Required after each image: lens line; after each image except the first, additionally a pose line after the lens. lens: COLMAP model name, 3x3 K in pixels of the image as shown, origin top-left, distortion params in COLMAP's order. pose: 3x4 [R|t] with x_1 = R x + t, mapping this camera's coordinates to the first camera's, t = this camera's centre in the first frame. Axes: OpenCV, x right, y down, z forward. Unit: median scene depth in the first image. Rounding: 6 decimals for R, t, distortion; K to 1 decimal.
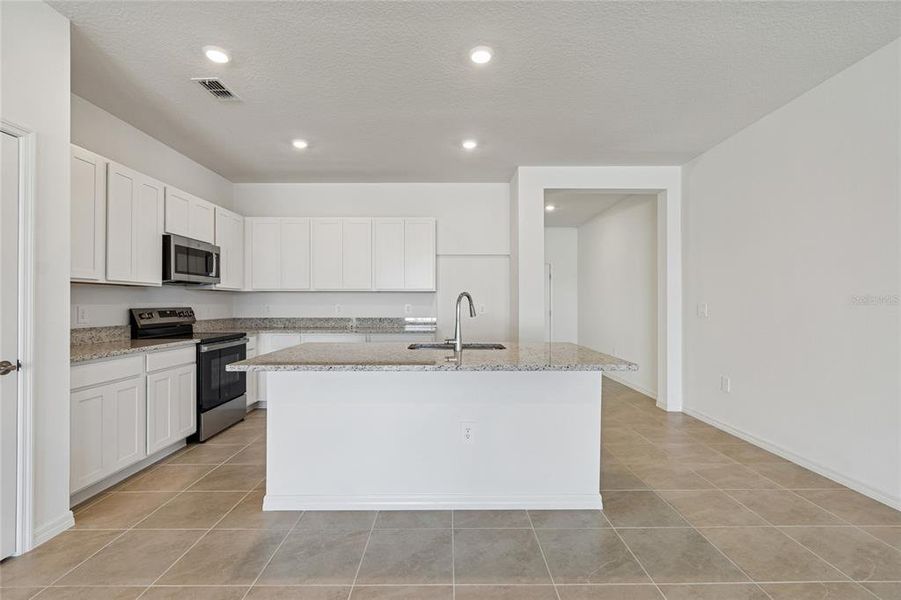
lens RADIAL K [[400.8, 0, 459.2], [0, 400.8, 304.0], [0, 0, 1]] dist [-0.002249, -0.000016]
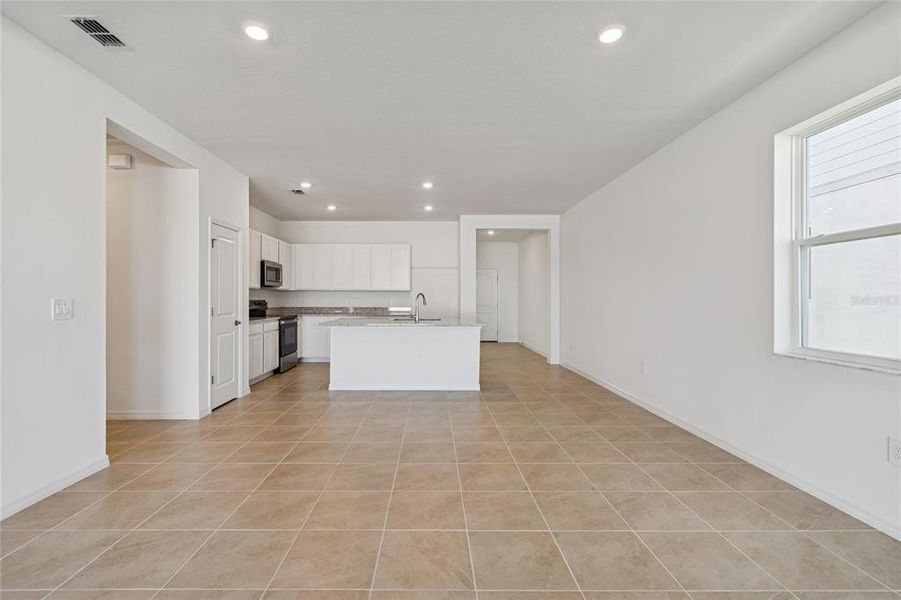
lens RADIAL K [[401.7, 0, 444.9], [0, 401.7, 303.4], [0, 0, 1]] dist [0.001498, 0.000228]
pose [[0.999980, 0.002424, 0.005805, 0.087319], [-0.002494, 0.999925, 0.012029, -0.000492], [-0.005775, -0.012043, 0.999911, -0.738495]]
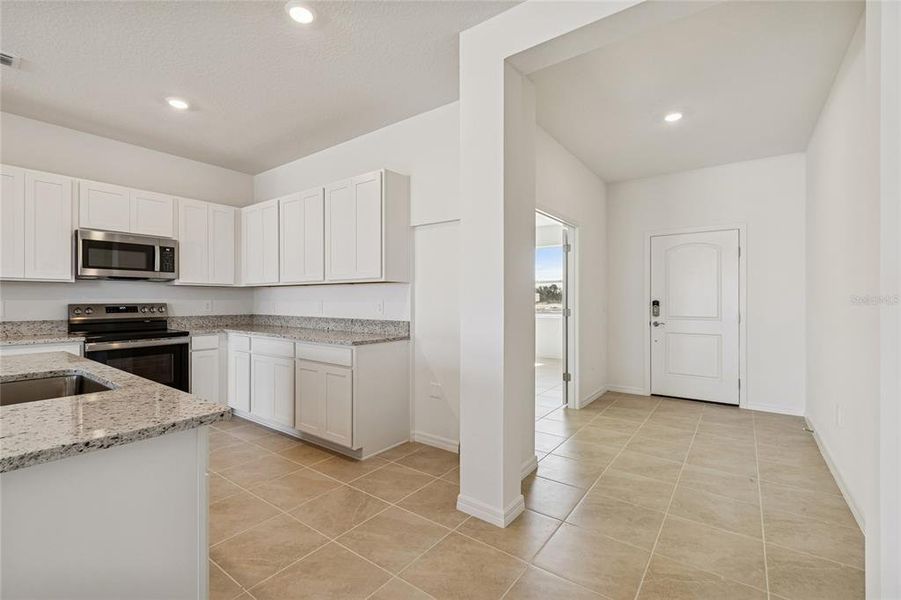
lens RADIAL K [[401.7, 0, 444.9], [0, 401.7, 303.4], [0, 0, 1]] dist [0.001498, 0.000228]
pose [[0.792140, 0.006350, -0.610306, 0.510140], [-0.002201, 0.999969, 0.007547, -0.000575], [0.610335, -0.004635, 0.792130, 0.655720]]
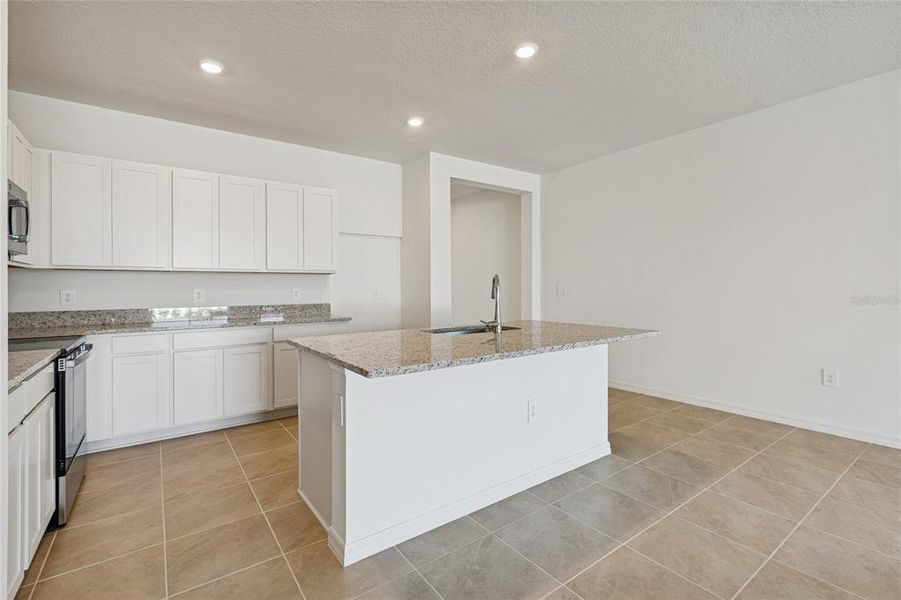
lens RADIAL K [[399.6, 0, 449.7], [0, 399.6, 286.3], [0, 0, 1]] dist [0.002587, 0.000114]
pose [[0.817049, -0.003573, 0.576557, -0.447442], [0.007224, 0.999966, -0.004040, 0.002924], [-0.576523, 0.007466, 0.817047, 0.169842]]
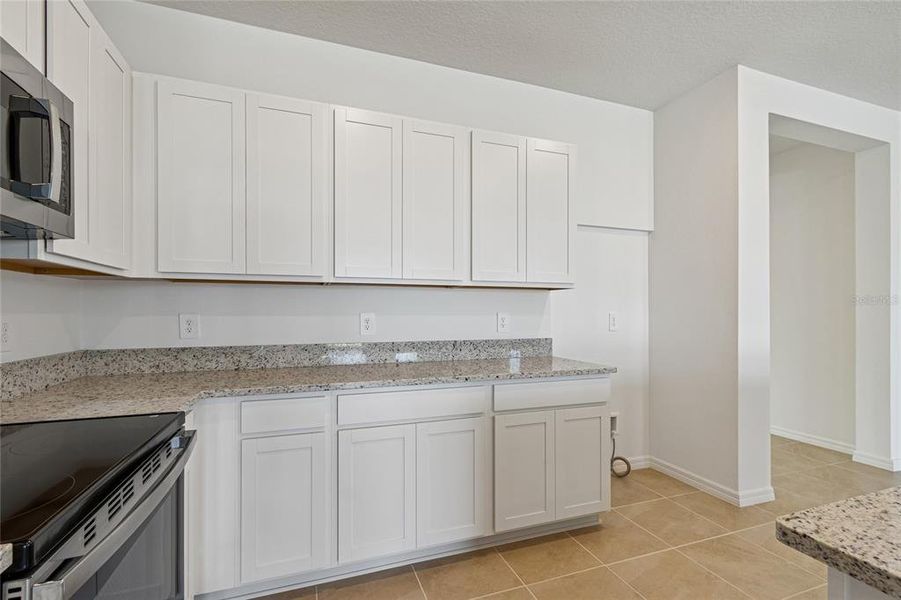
lens RADIAL K [[400.4, 0, 452.0], [0, 400.4, 314.0], [0, 0, 1]] dist [0.000707, -0.000199]
pose [[0.944494, -0.001144, 0.328528, -0.463065], [0.000649, 0.999998, 0.001616, 0.000858], [-0.328529, -0.001313, 0.944493, 0.687061]]
